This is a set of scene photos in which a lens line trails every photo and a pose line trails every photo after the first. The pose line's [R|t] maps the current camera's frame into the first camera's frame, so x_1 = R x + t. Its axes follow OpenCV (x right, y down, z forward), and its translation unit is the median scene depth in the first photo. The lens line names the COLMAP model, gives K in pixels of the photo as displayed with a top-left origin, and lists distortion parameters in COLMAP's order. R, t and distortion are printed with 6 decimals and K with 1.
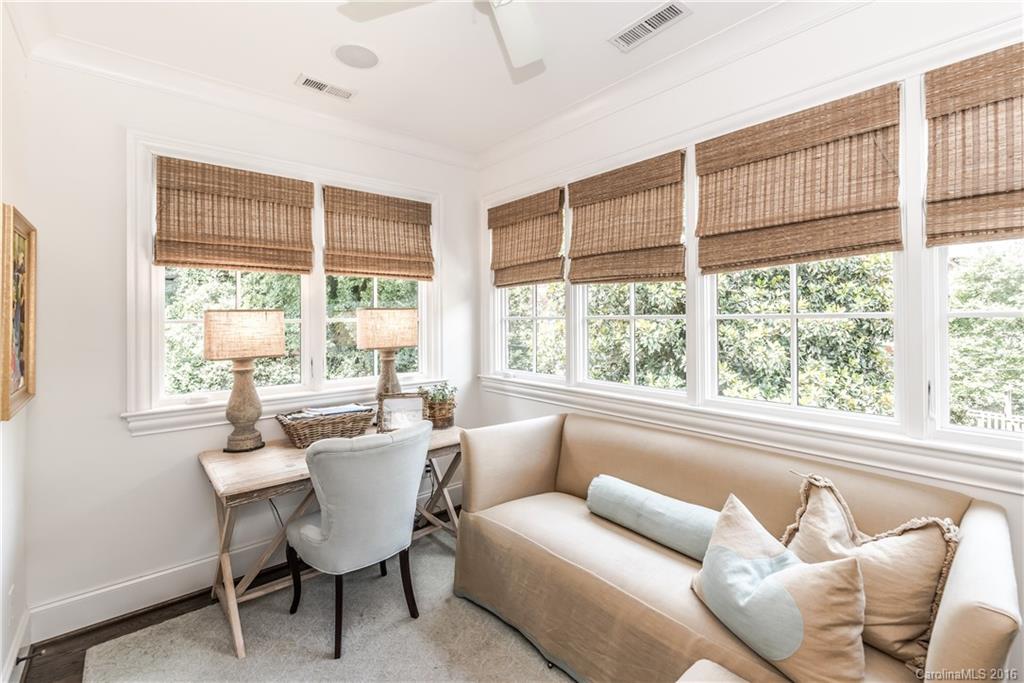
lens RADIAL K [[457.3, 0, 514.8], [0, 457.3, 313.0], [0, 0, 1]] dist [0.030006, -0.000031]
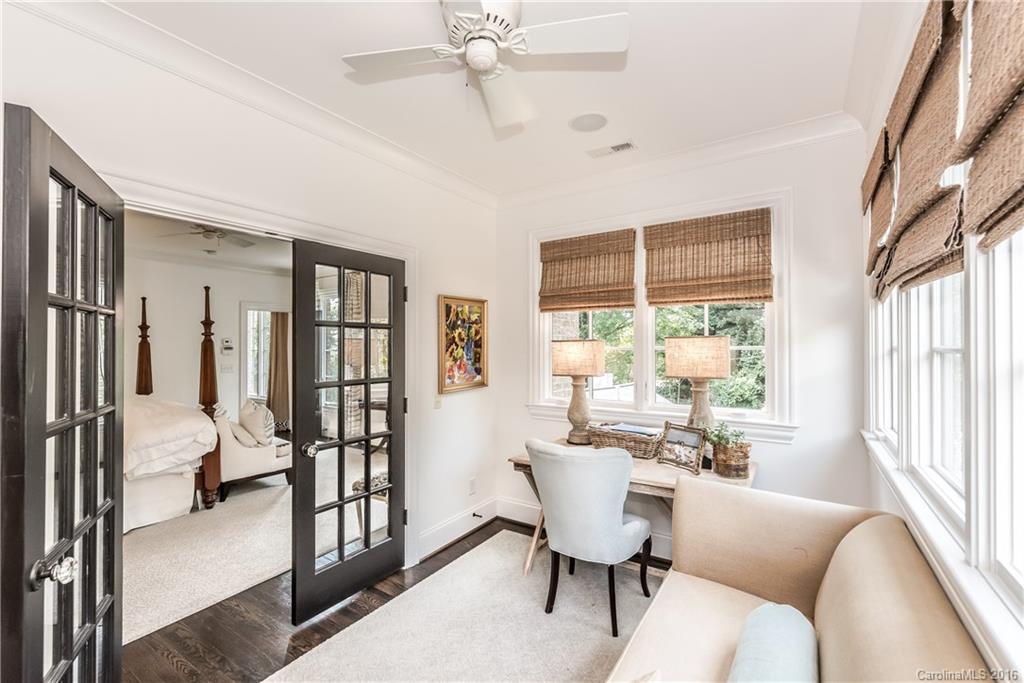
lens RADIAL K [[446.9, 0, 510.7], [0, 446.9, 337.8], [0, 0, 1]] dist [-0.000751, -0.000070]
pose [[0.270176, -0.020272, -0.962598, 0.537299], [-0.000463, 0.999775, -0.021185, 0.013236], [0.962811, 0.006170, 0.270106, 0.403675]]
